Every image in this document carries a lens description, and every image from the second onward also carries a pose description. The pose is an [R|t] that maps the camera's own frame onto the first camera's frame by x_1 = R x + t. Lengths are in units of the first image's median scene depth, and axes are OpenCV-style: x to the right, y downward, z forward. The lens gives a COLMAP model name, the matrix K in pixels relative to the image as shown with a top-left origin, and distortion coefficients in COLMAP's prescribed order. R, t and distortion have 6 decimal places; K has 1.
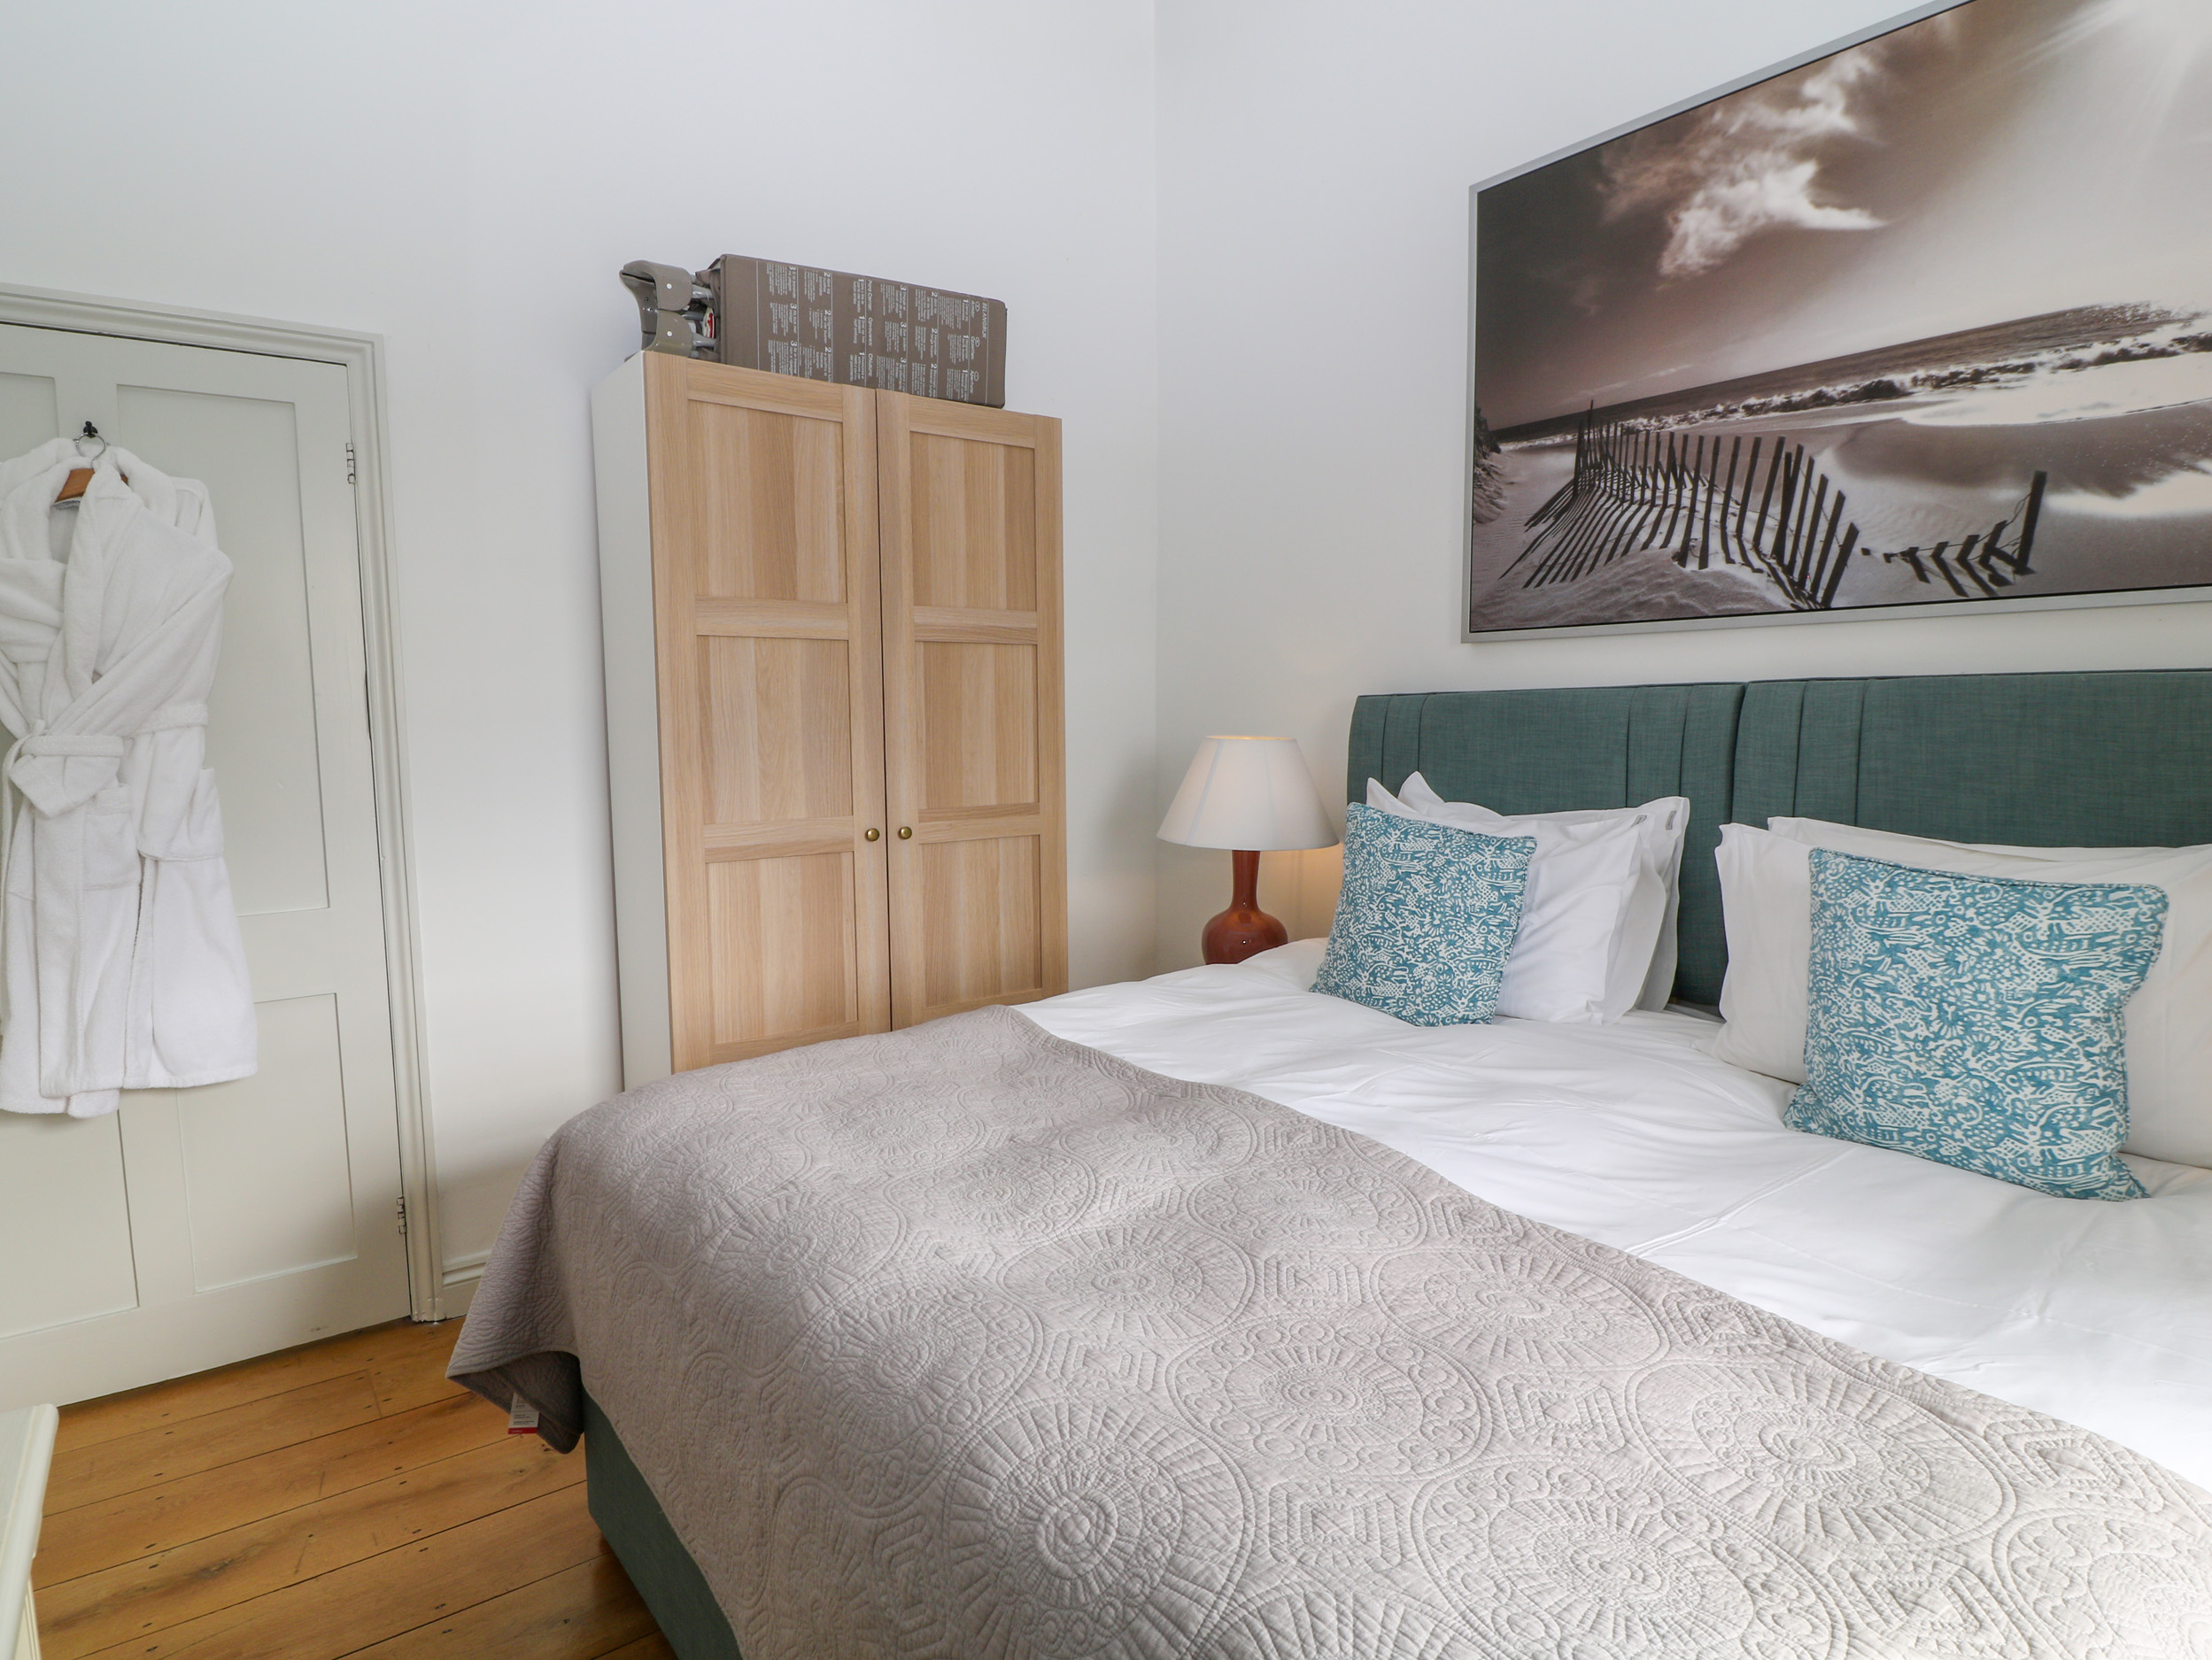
lens RADIAL K [[1227.4, 0, 1113.8], [0, 1227.4, 839.0], [0, 0, 1]] dist [-0.009106, -0.006616]
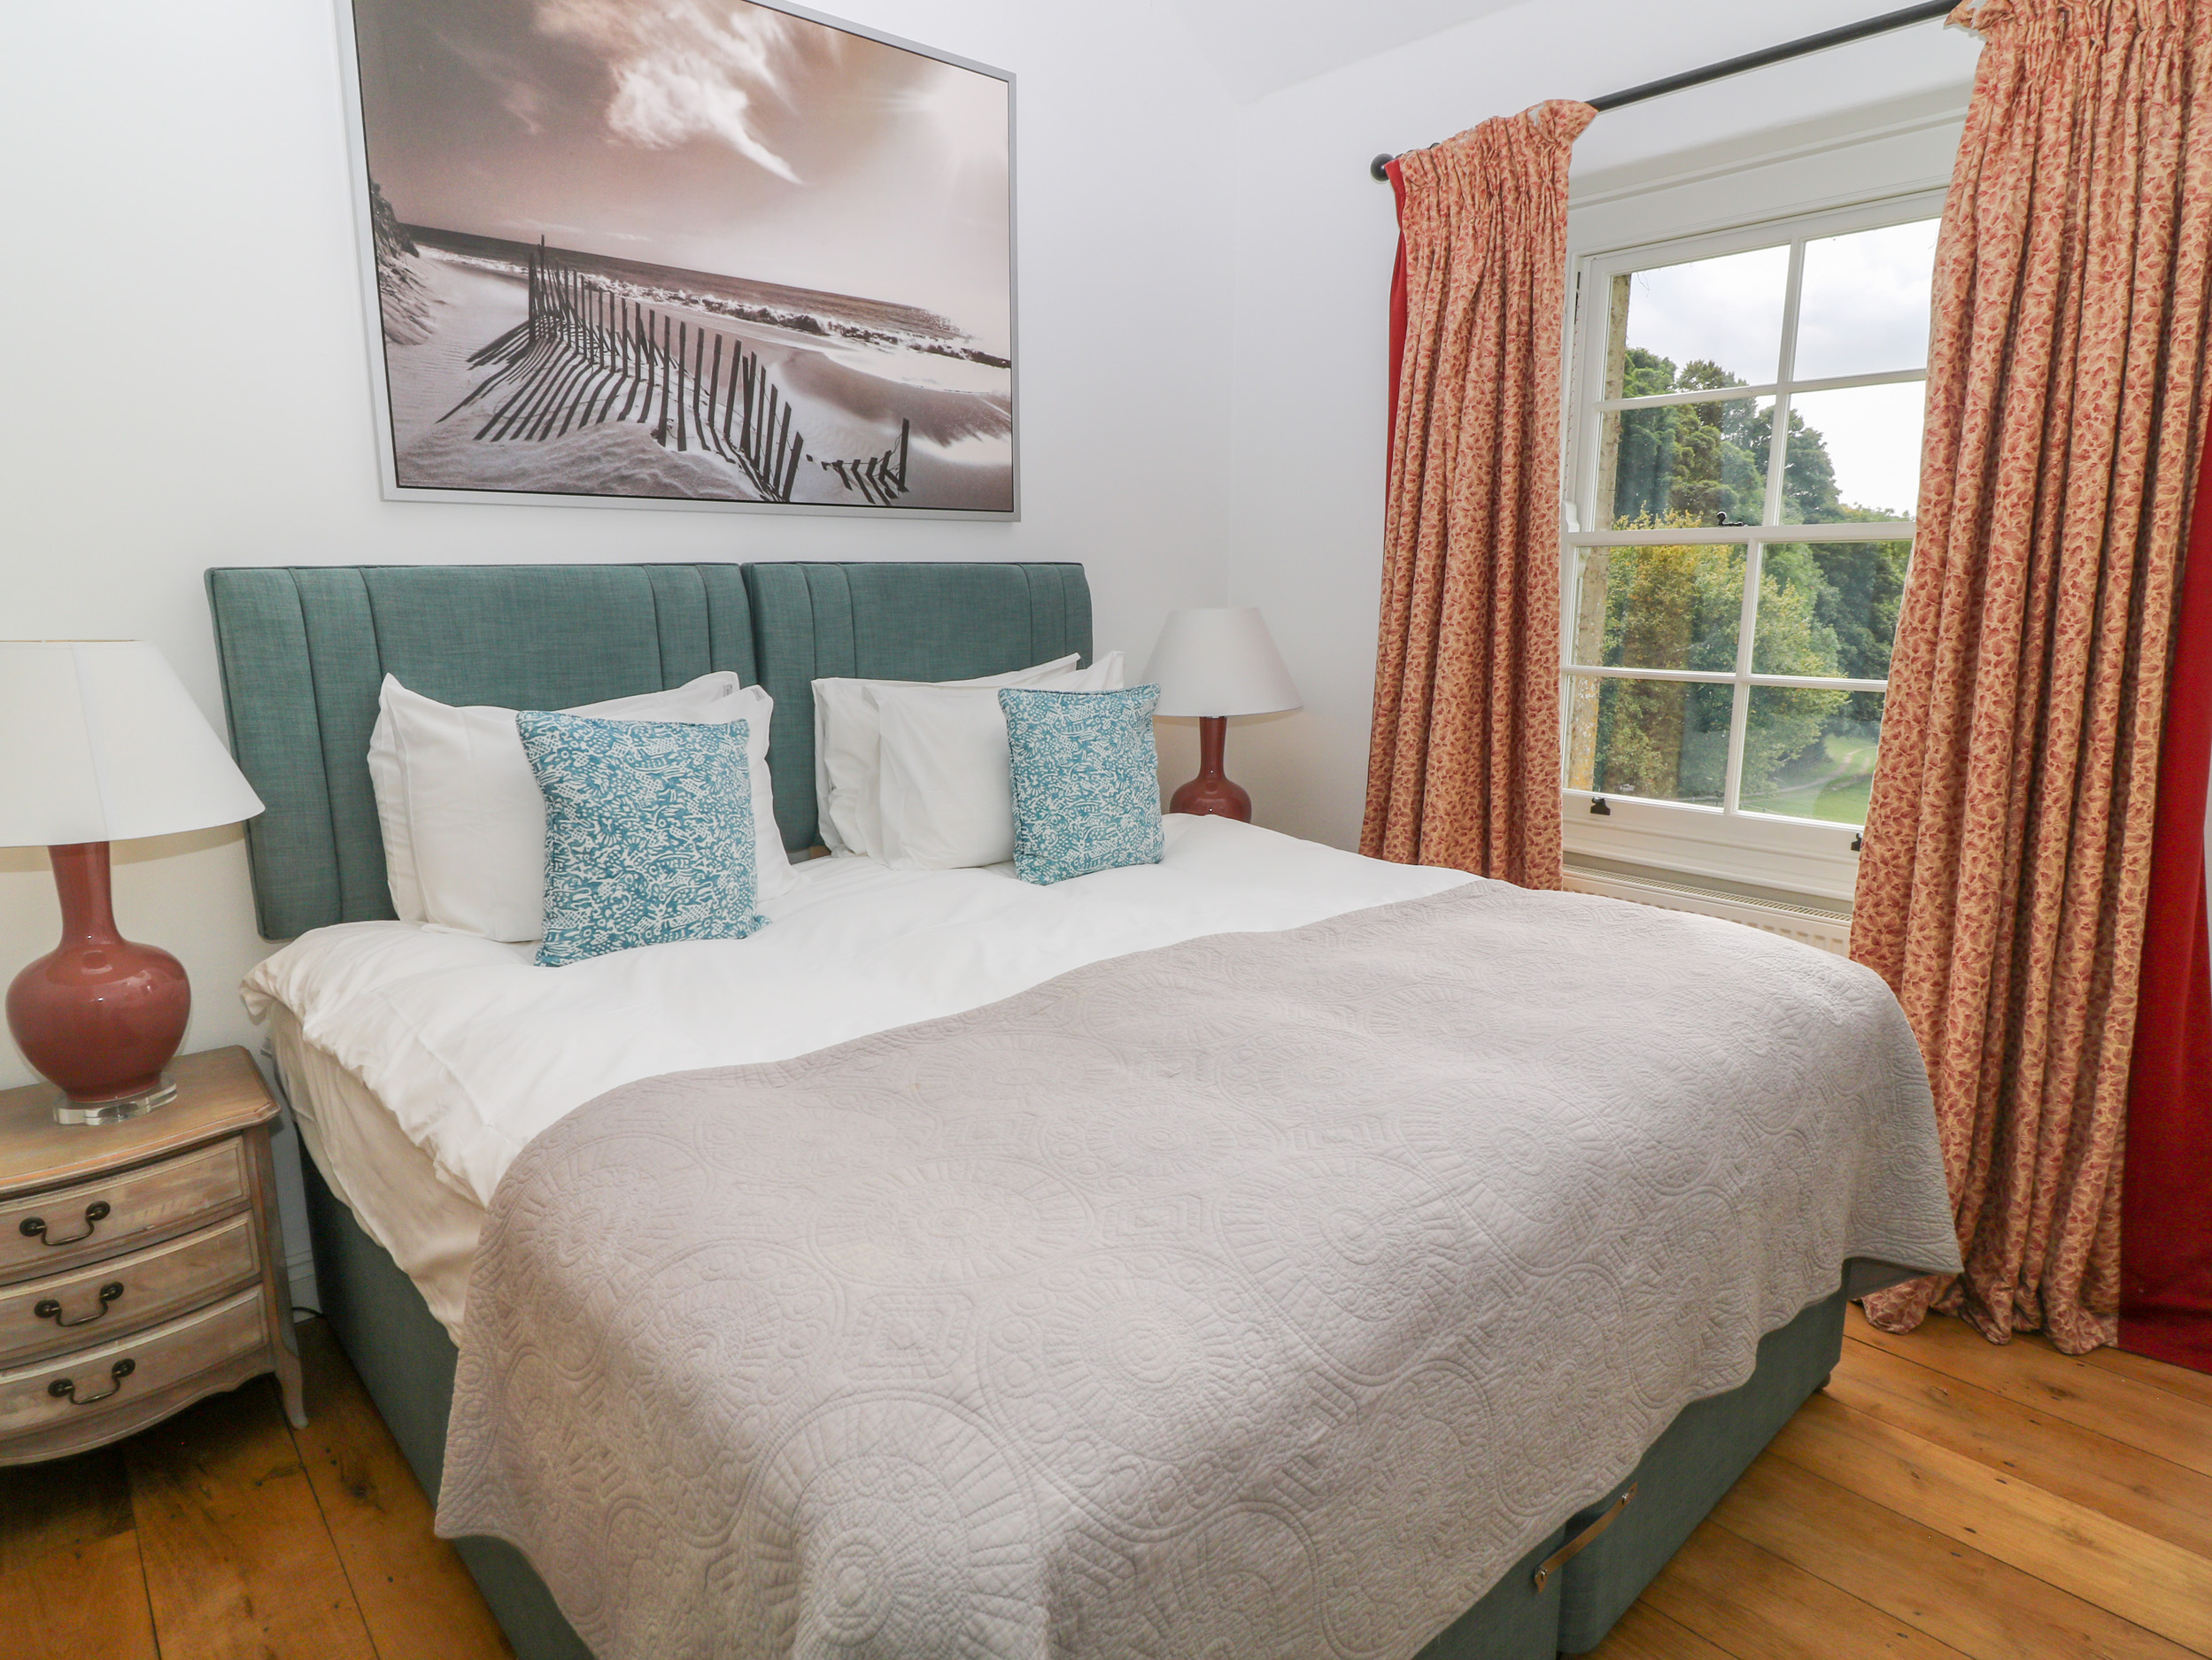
lens RADIAL K [[1249.0, 0, 1109.5], [0, 1249.0, 831.4], [0, 0, 1]] dist [-0.003359, -0.004264]
pose [[-0.069536, -0.191393, 0.979047, -0.656624], [0.103851, 0.974701, 0.197920, -0.079493], [-0.992159, 0.115437, -0.047900, 0.743354]]
